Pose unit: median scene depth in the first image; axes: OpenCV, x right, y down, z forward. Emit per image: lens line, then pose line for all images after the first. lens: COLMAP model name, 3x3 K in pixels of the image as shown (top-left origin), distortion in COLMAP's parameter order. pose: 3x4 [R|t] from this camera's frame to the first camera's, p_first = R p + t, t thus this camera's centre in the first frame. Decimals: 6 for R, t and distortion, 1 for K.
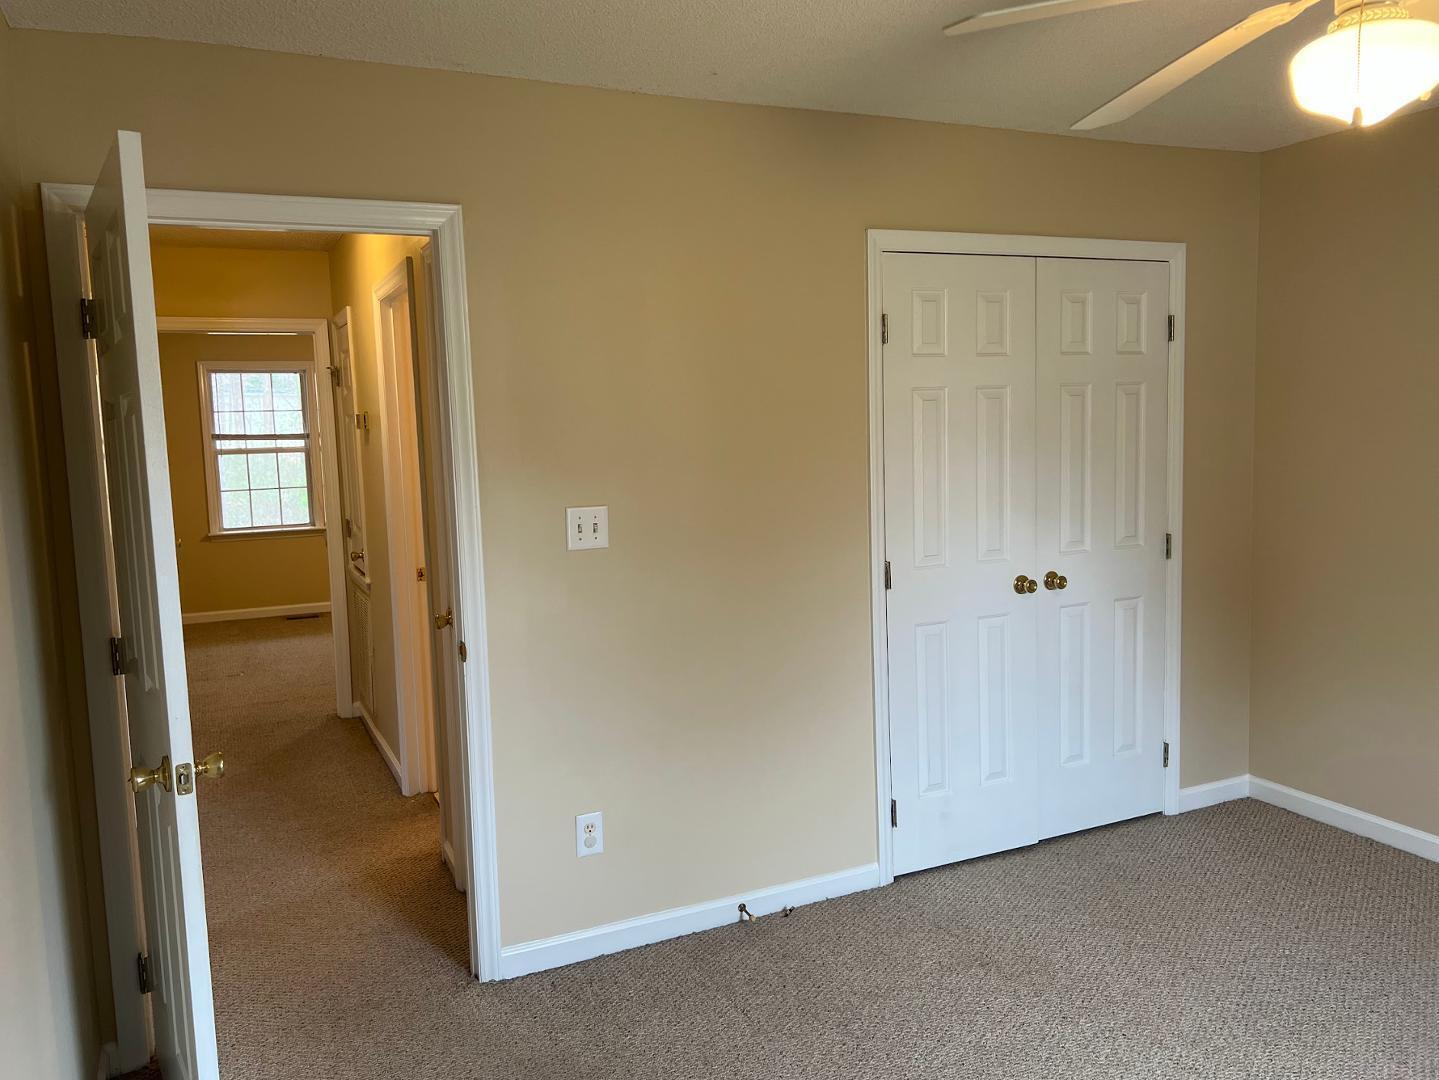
lens RADIAL K [[1092.0, 0, 709.5], [0, 1092.0, 516.9], [0, 0, 1]] dist [0.032568, -0.045102]
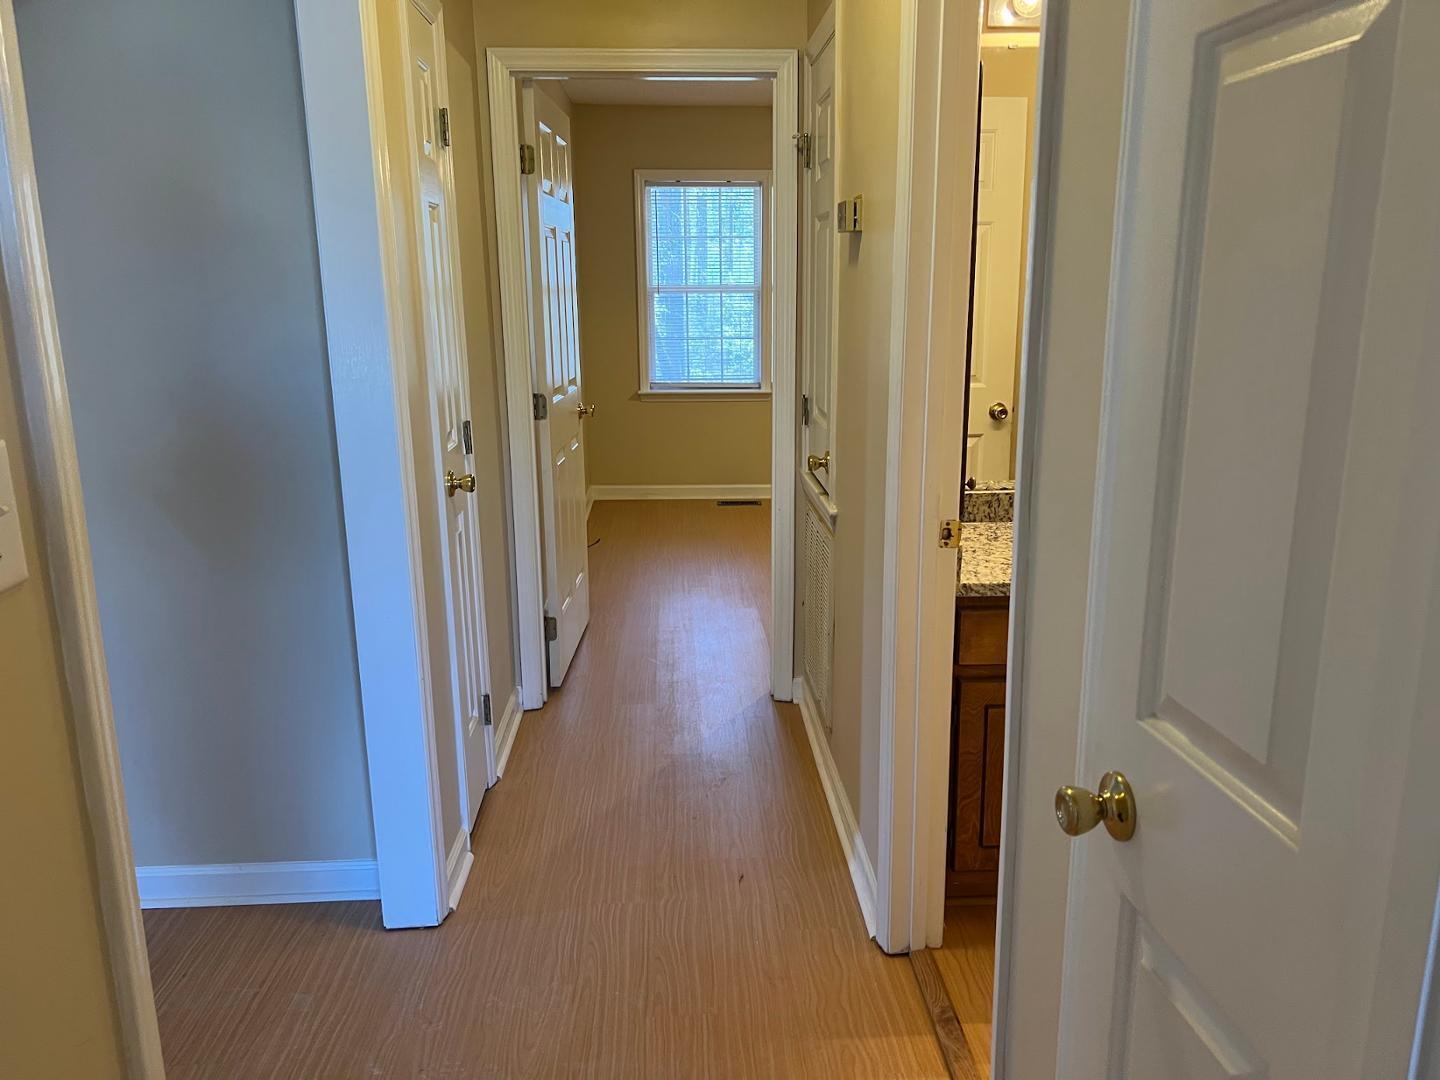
lens RADIAL K [[1092.8, 0, 719.2], [0, 1092.8, 538.9], [0, 0, 1]] dist [0.032568, -0.045102]
pose [[0.924259, 0.114599, -0.364159, -0.144917], [-0.060170, 0.985688, 0.157474, -0.012178], [0.376993, -0.123635, 0.917927, 0.416146]]
